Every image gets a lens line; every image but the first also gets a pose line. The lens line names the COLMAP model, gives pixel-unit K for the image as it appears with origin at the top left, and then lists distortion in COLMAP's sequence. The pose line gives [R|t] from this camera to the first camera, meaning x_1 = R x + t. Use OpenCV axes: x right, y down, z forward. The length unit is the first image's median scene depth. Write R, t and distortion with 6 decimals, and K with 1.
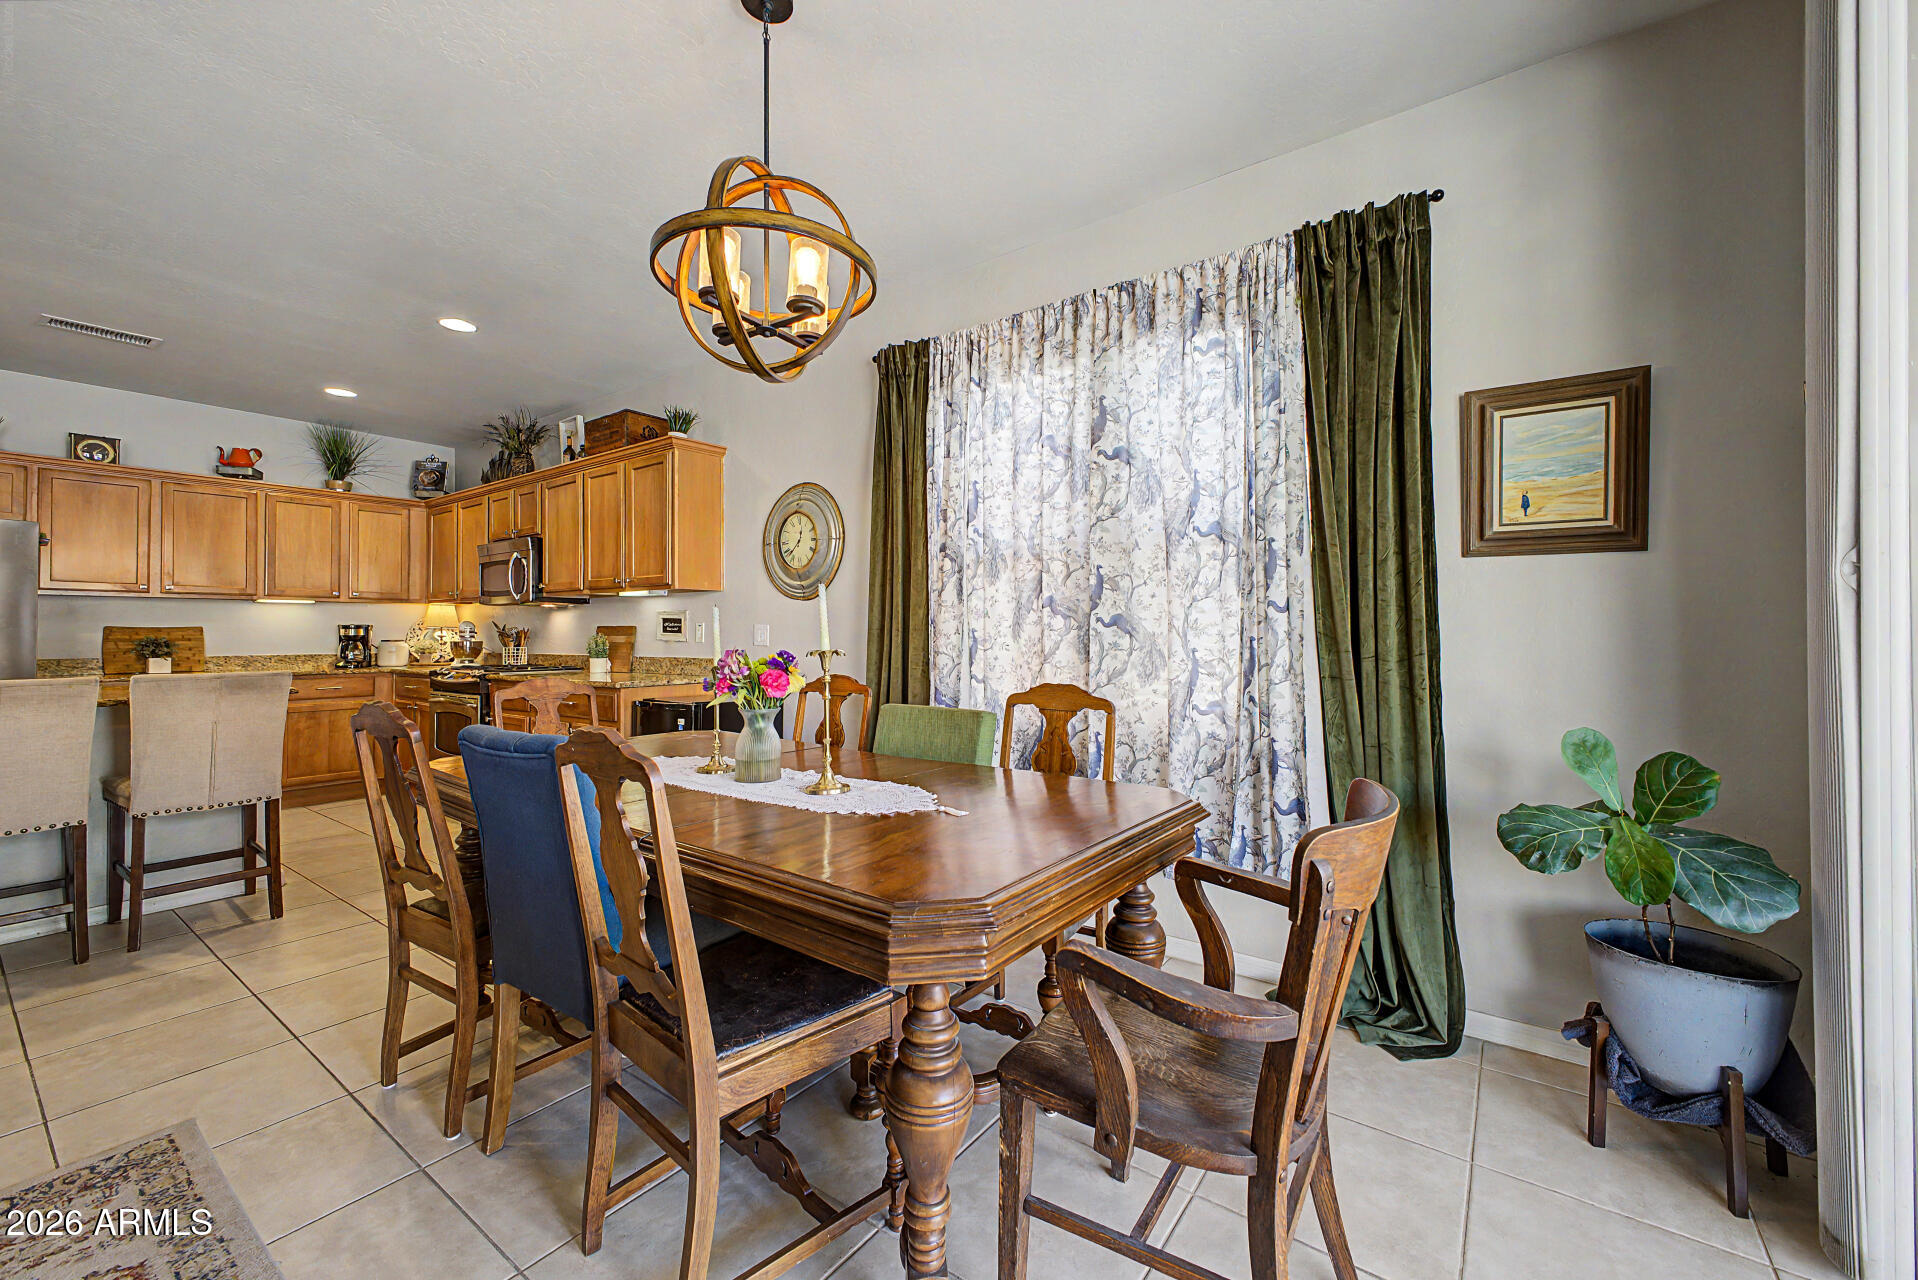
lens RADIAL K [[767.3, 0, 970.5], [0, 767.3, 635.9], [0, 0, 1]] dist [0.001193, 0.000006]
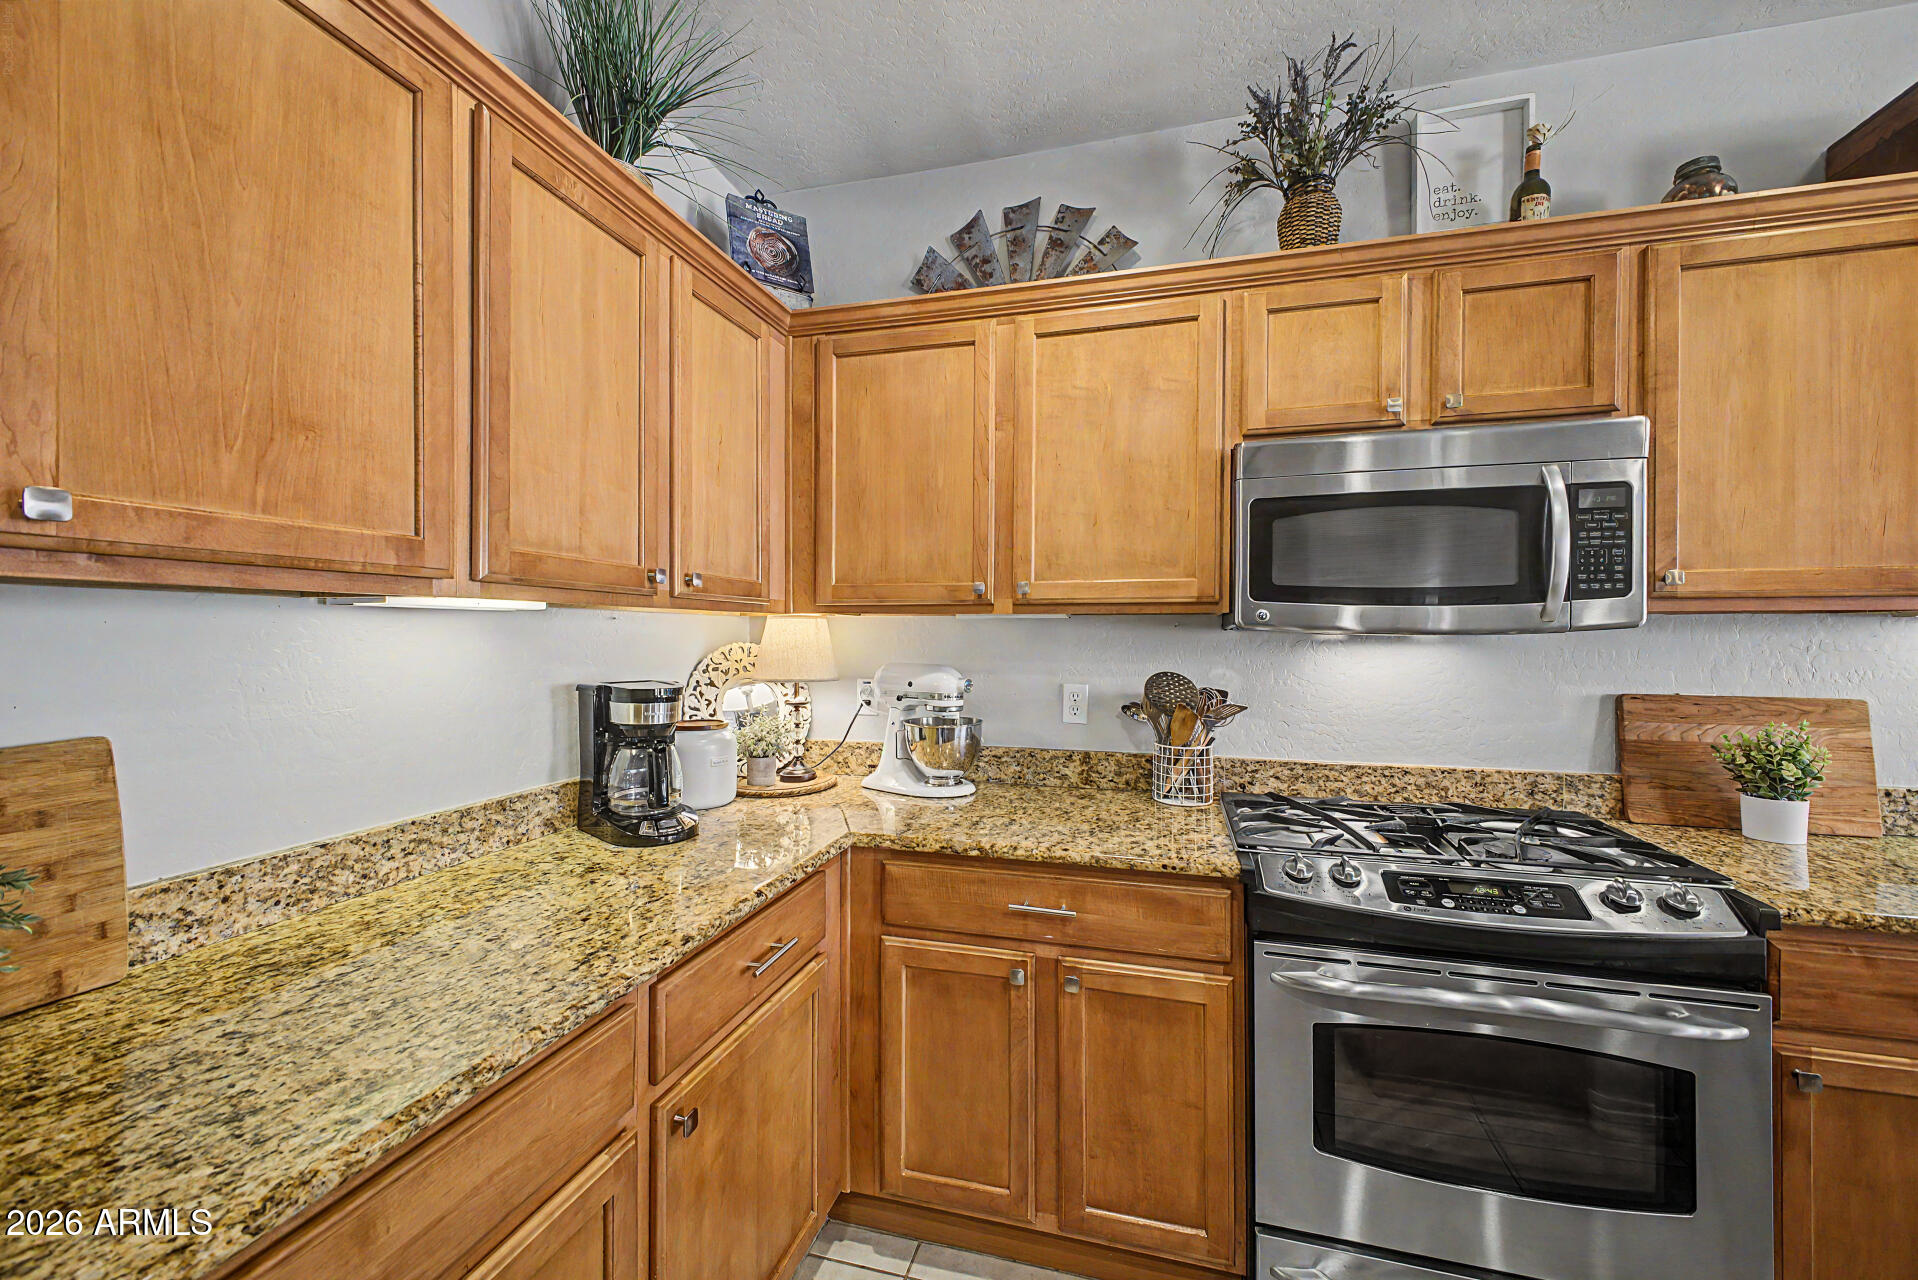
lens RADIAL K [[760.3, 0, 965.6], [0, 760.3, 643.2], [0, 0, 1]] dist [-0.000162, -0.000087]
pose [[0.937907, 0.002251, 0.346881, -0.878933], [-0.004776, 0.999968, 0.006425, -0.036786], [-0.346855, -0.007683, 0.937887, 0.764706]]
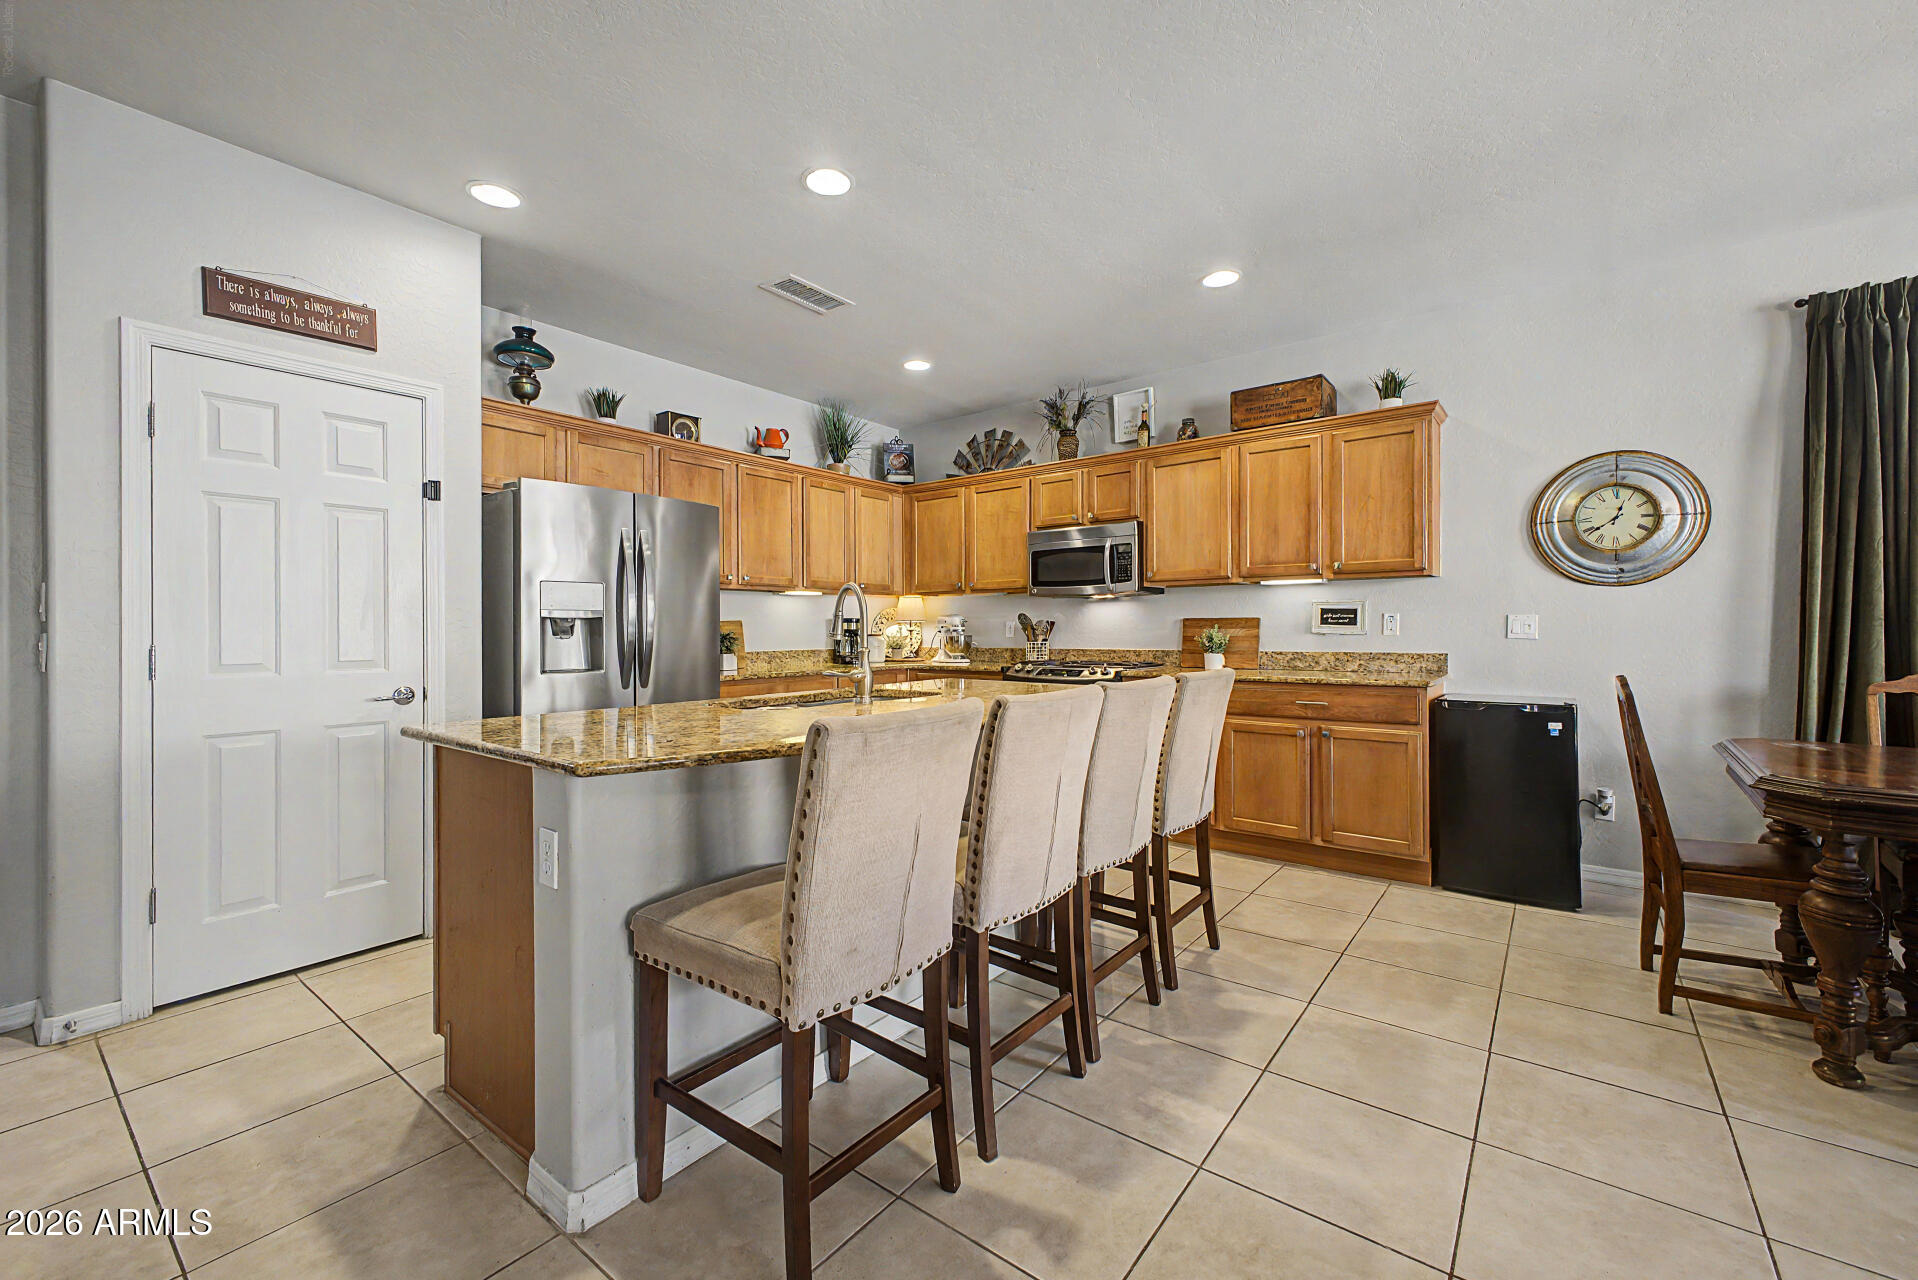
lens RADIAL K [[785.4, 0, 959.0], [0, 785.4, 640.0], [0, 0, 1]] dist [0.002973, 0.000239]
pose [[0.999232, -0.001954, -0.039142, -0.705565], [0.002309, 0.999956, 0.009046, 0.003735], [0.039123, -0.009130, 0.999193, 0.056483]]
